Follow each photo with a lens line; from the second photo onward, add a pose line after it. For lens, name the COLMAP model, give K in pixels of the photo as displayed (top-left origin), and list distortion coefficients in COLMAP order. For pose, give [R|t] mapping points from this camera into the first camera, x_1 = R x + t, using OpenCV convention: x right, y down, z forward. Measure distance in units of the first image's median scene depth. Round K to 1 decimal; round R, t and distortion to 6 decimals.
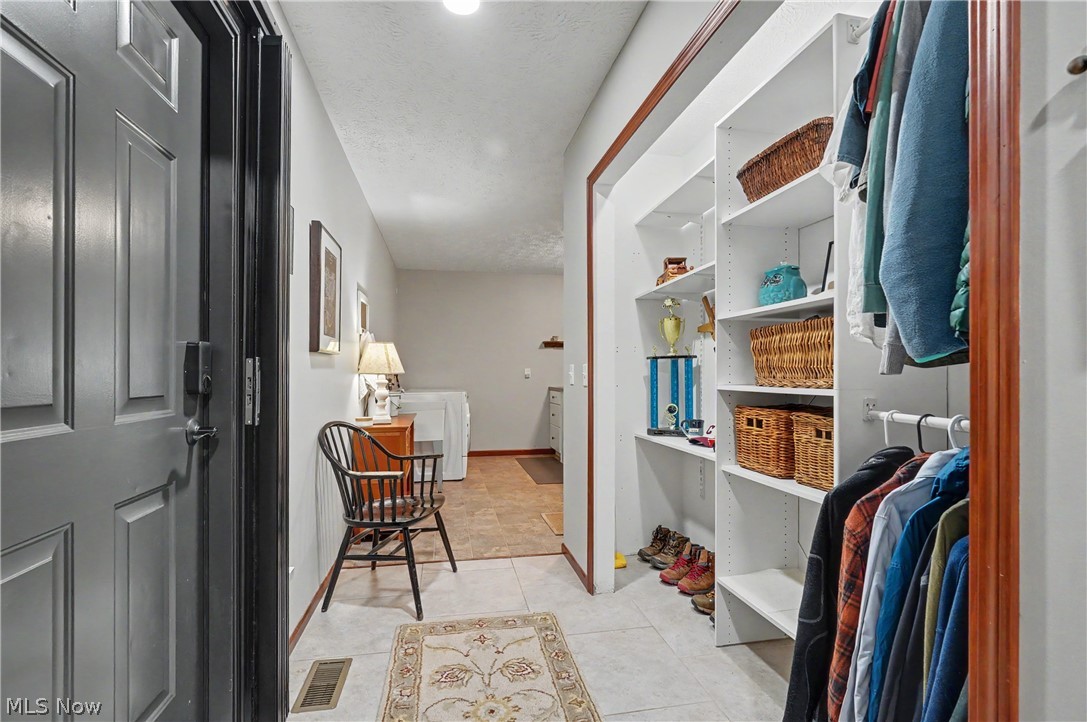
lens RADIAL K [[494.9, 0, 545.6], [0, 494.9, 368.0], [0, 0, 1]] dist [-0.008239, 0.001182]
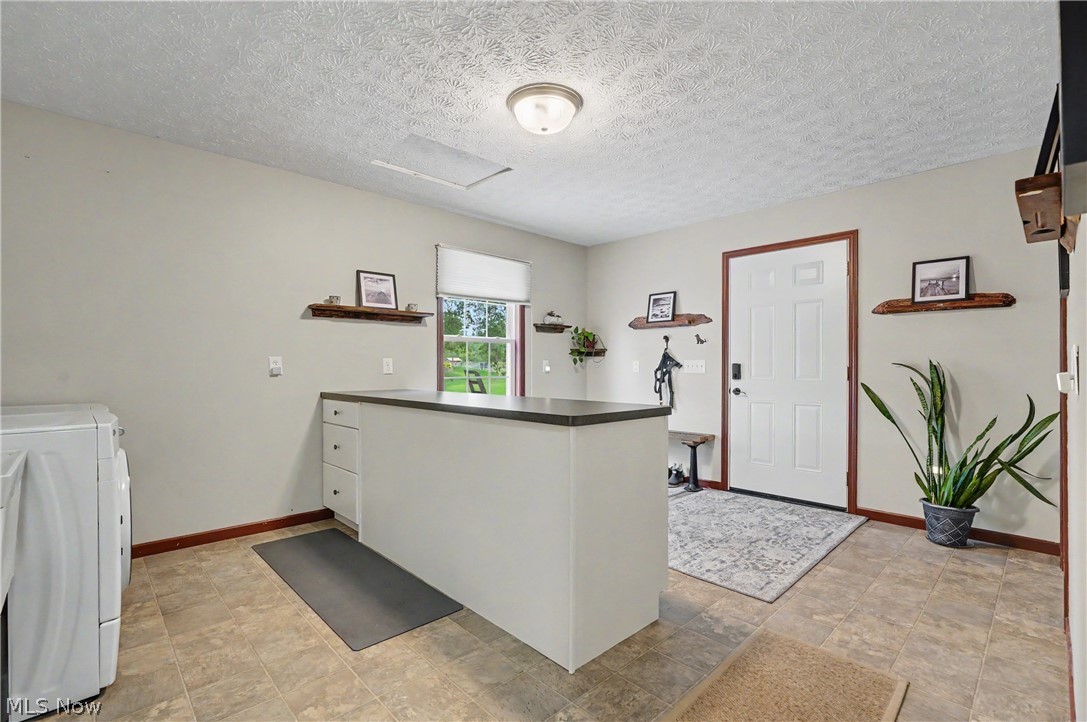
lens RADIAL K [[494.9, 0, 533.5], [0, 494.9, 365.6], [0, 0, 1]] dist [-0.008239, 0.001182]
pose [[0.858520, 0.002087, 0.512776, -0.087154], [-0.006644, 0.999953, 0.007052, 0.006261], [-0.512738, -0.009461, 0.858493, 0.558359]]
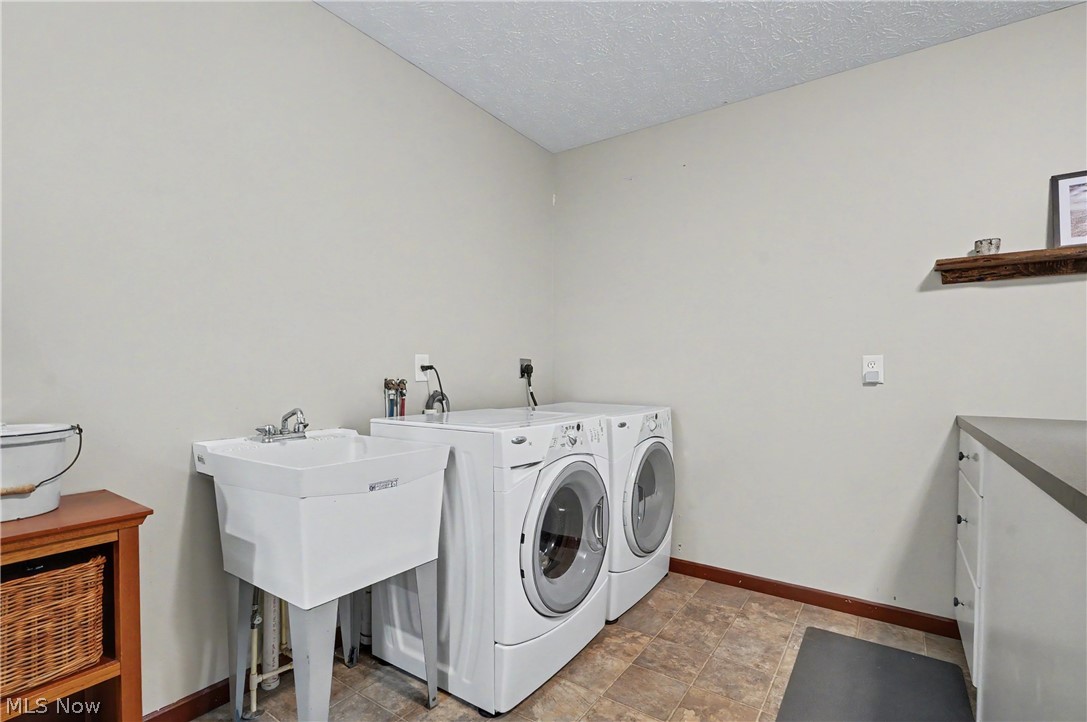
lens RADIAL K [[494.9, 0, 542.5], [0, 494.9, 384.4], [0, 0, 1]] dist [-0.008239, 0.001182]
pose [[0.684063, 0.021334, -0.729111, 0.064497], [0.002456, 0.999499, 0.031549, 0.011938], [0.729419, -0.023372, 0.683668, 0.786042]]
